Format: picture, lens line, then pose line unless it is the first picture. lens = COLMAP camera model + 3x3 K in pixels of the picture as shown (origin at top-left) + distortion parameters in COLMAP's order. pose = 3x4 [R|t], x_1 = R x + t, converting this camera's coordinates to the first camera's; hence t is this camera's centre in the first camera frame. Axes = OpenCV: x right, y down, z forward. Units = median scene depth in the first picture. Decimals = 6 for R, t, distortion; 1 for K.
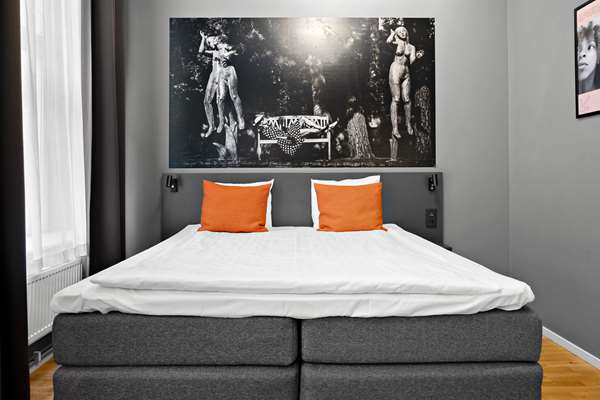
lens RADIAL K [[411.6, 0, 301.1], [0, 411.6, 174.9], [0, 0, 1]] dist [-0.004908, -0.000341]
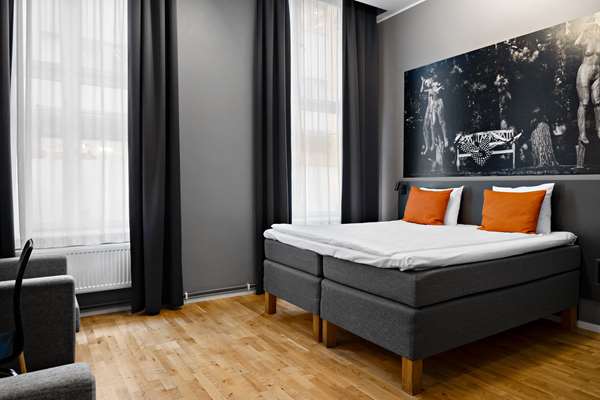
lens RADIAL K [[404.9, 0, 298.5], [0, 404.9, 191.6], [0, 0, 1]] dist [-0.000969, 0.000154]
pose [[0.533460, 0.019479, -0.845601, 0.675862], [0.001766, 0.999707, 0.024143, -0.002843], [0.845824, -0.014372, 0.533269, -0.061295]]
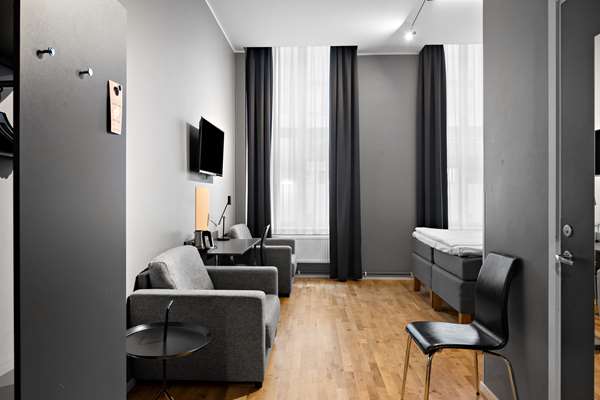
lens RADIAL K [[415.8, 0, 302.0], [0, 415.8, 197.3], [0, 0, 1]] dist [-0.003102, -0.001062]
pose [[-0.025879, 0.011824, -0.999595, 1.270586], [0.007305, 0.999906, 0.011638, -0.023558], [0.999638, -0.007001, -0.025963, 0.057220]]
